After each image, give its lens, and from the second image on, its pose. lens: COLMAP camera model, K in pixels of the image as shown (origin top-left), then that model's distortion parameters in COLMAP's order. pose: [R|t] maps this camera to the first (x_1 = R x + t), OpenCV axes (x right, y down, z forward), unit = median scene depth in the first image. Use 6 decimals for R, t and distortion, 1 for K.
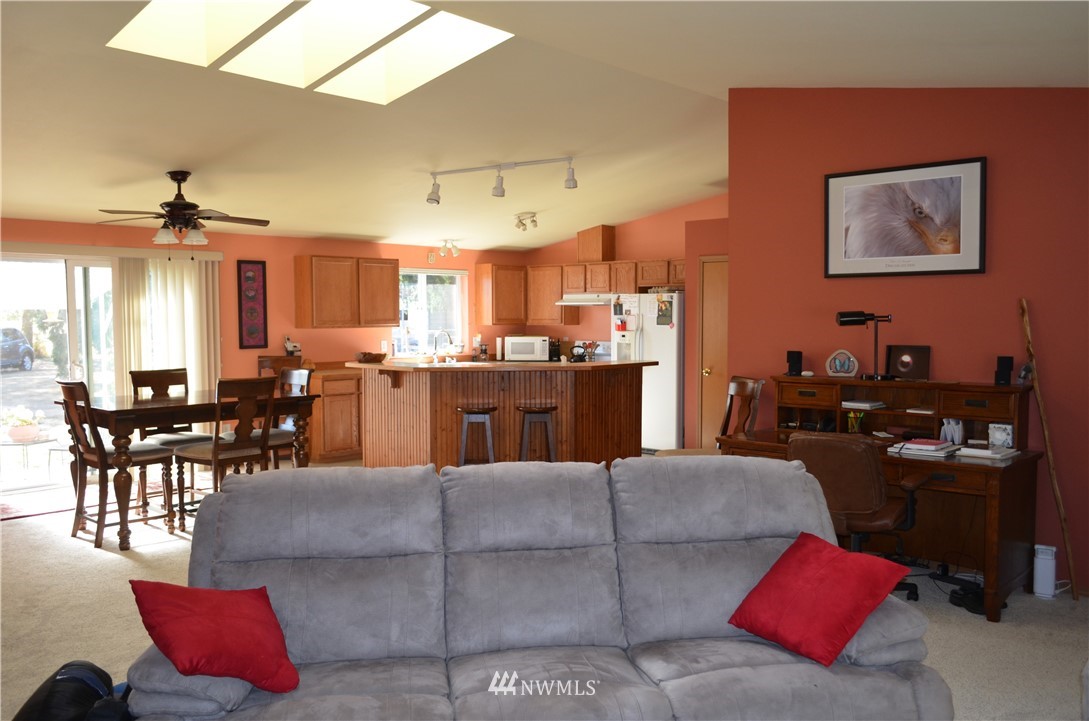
lens RADIAL K [[903.0, 0, 545.2], [0, 903.0, 359.6], [0, 0, 1]] dist [0.001475, -0.009028]
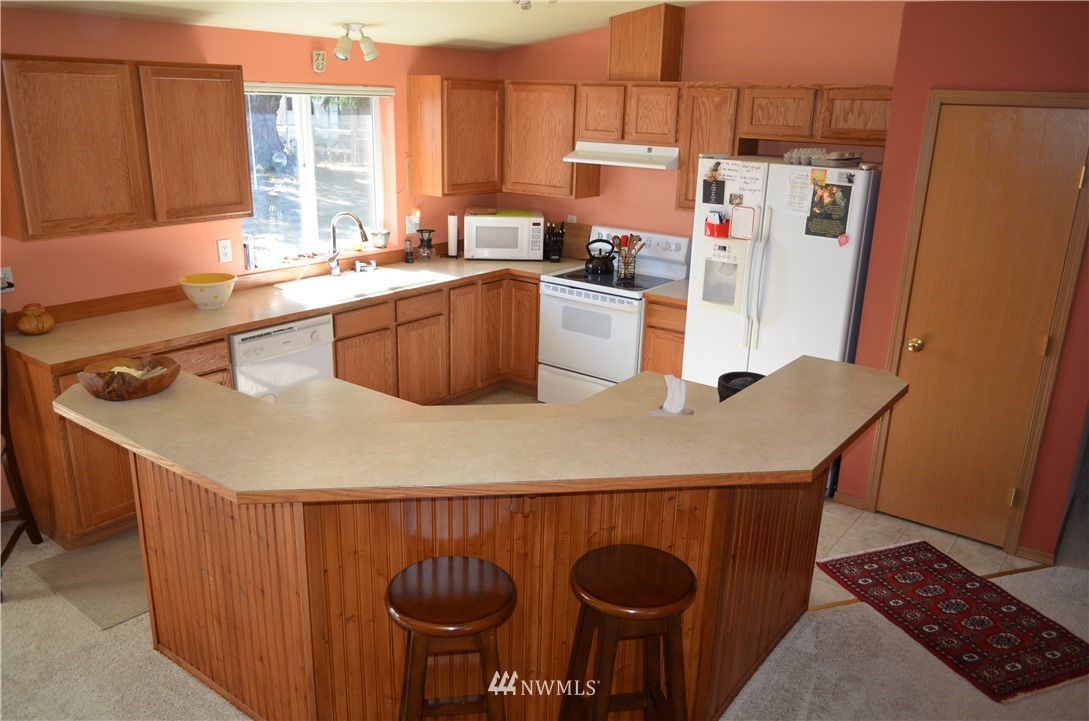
lens RADIAL K [[846.4, 0, 547.0], [0, 846.4, 367.2], [0, 0, 1]] dist [-0.012897, 0.000541]
pose [[0.994581, -0.001481, 0.103958, -0.058528], [-0.024730, 0.967831, 0.250381, -0.080255], [-0.100985, -0.251595, 0.962550, 0.580689]]
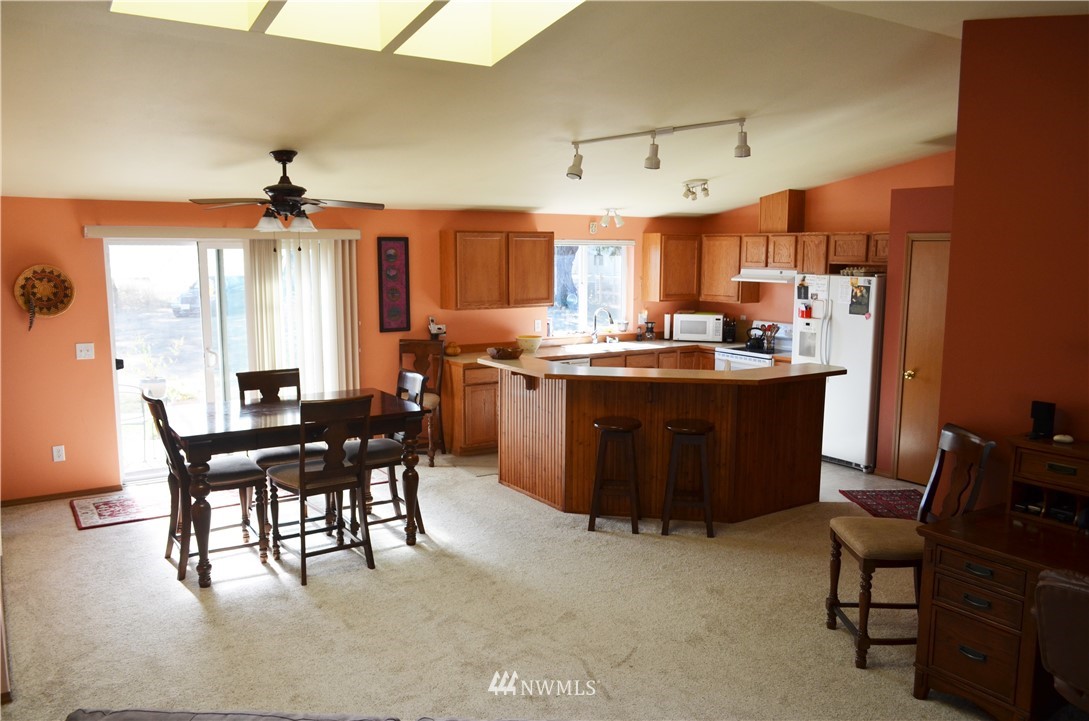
lens RADIAL K [[846.4, 0, 542.9], [0, 846.4, 364.3], [0, 0, 1]] dist [-0.012897, 0.000541]
pose [[0.972748, 0.037666, -0.228787, 0.028763], [-0.018528, 0.996189, 0.085230, -0.054572], [0.231125, -0.078668, 0.969738, 0.173522]]
